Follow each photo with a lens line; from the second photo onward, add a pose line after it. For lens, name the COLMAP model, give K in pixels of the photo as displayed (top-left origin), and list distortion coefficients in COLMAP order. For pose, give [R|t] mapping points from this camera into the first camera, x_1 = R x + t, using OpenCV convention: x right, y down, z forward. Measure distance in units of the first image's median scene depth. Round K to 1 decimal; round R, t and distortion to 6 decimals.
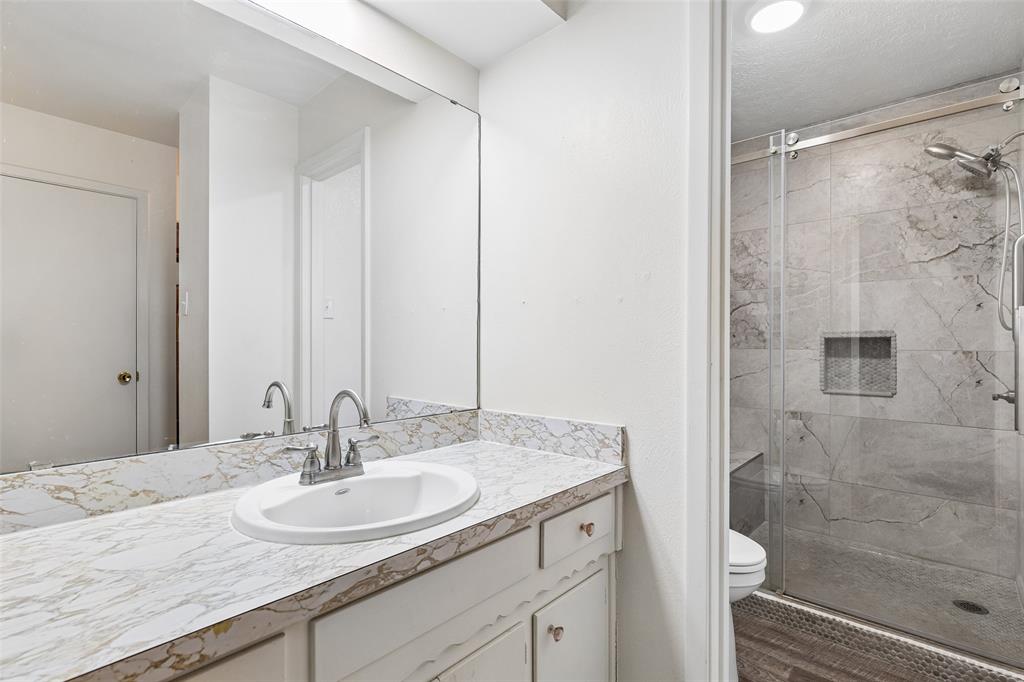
lens RADIAL K [[482.1, 0, 511.8], [0, 482.1, 338.4], [0, 0, 1]] dist [-0.001087, 0.001442]
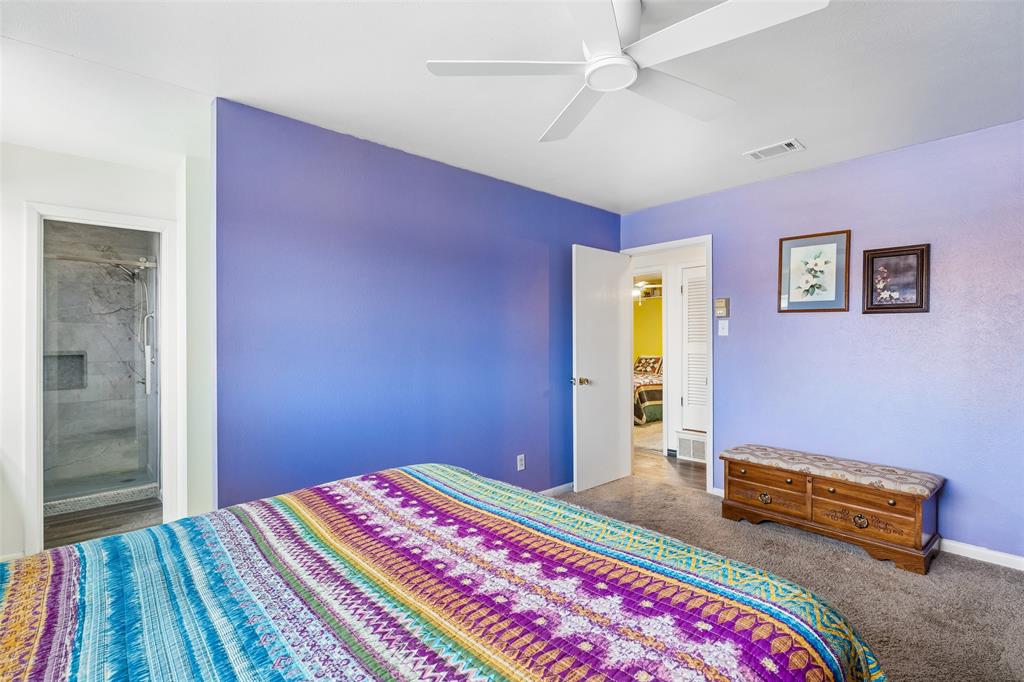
lens RADIAL K [[482.1, 0, 513.2], [0, 482.1, 341.7], [0, 0, 1]] dist [-0.001087, 0.001442]
pose [[0.081856, -0.002480, 0.996641, -0.886435], [0.003718, 0.999991, 0.002183, -0.050751], [-0.996637, 0.003527, 0.081865, -0.747114]]
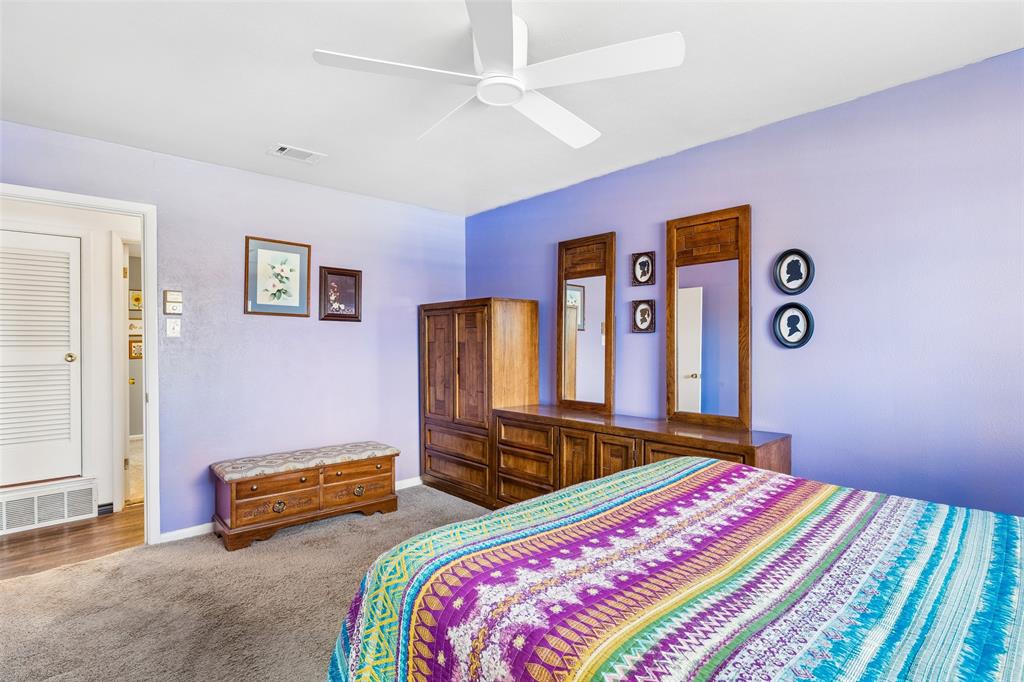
lens RADIAL K [[508.4, 0, 513.6], [0, 508.4, 346.2], [0, 0, 1]] dist [0.003997, -0.000989]
pose [[-0.998536, 0.002394, 0.054040, 2.114028], [0.002863, 0.999959, 0.008591, -0.049415], [-0.054017, 0.008733, -0.998502, 2.469044]]
